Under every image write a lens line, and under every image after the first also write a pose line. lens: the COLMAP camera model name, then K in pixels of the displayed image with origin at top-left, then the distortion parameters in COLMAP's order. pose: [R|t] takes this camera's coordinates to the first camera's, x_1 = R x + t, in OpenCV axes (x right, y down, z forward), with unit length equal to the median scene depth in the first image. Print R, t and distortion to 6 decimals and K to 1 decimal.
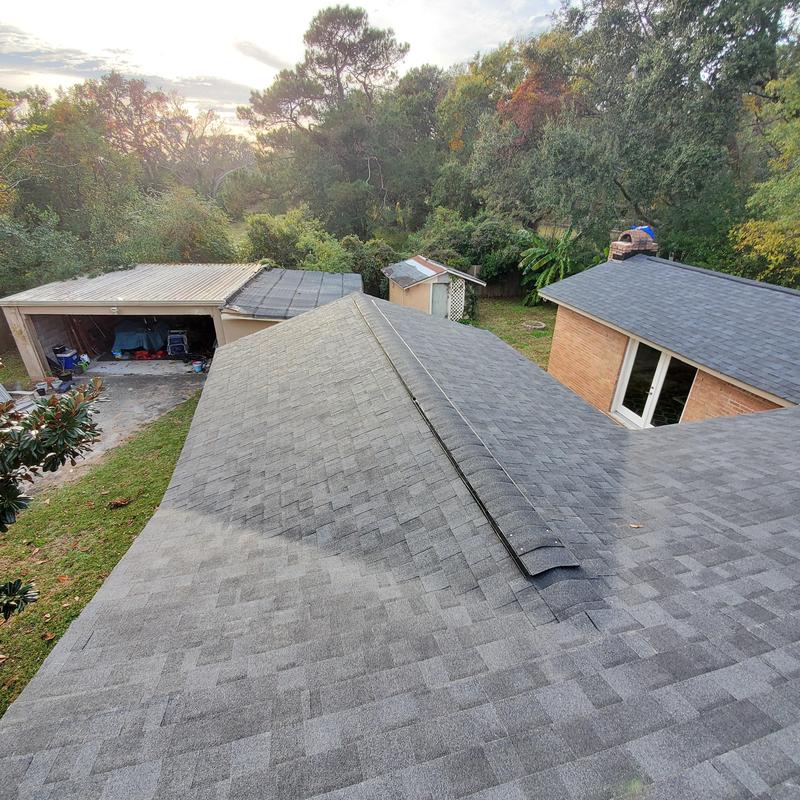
lens RADIAL K [[410.2, 0, 413.0], [0, 410.2, 395.1], [0, 0, 1]] dist [0.002808, -0.011737]
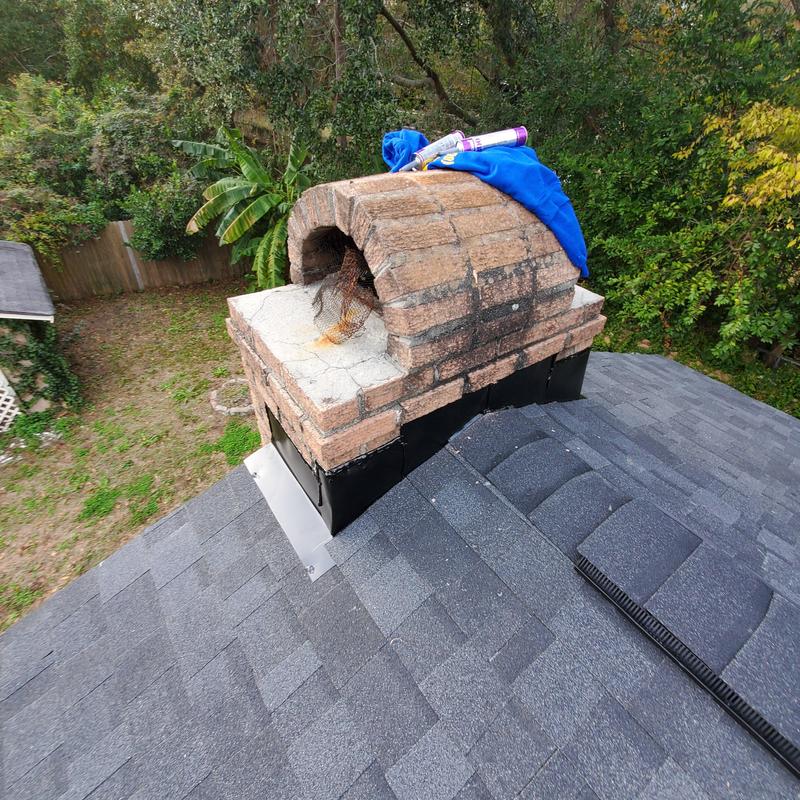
lens RADIAL K [[410.2, 0, 413.0], [0, 410.2, 395.1], [0, 0, 1]] dist [0.002808, -0.011737]
pose [[0.919190, -0.208644, 0.334001, 0.308878], [0.139169, 0.965493, 0.220124, -0.230774], [-0.368403, -0.155853, 0.916509, 0.558955]]
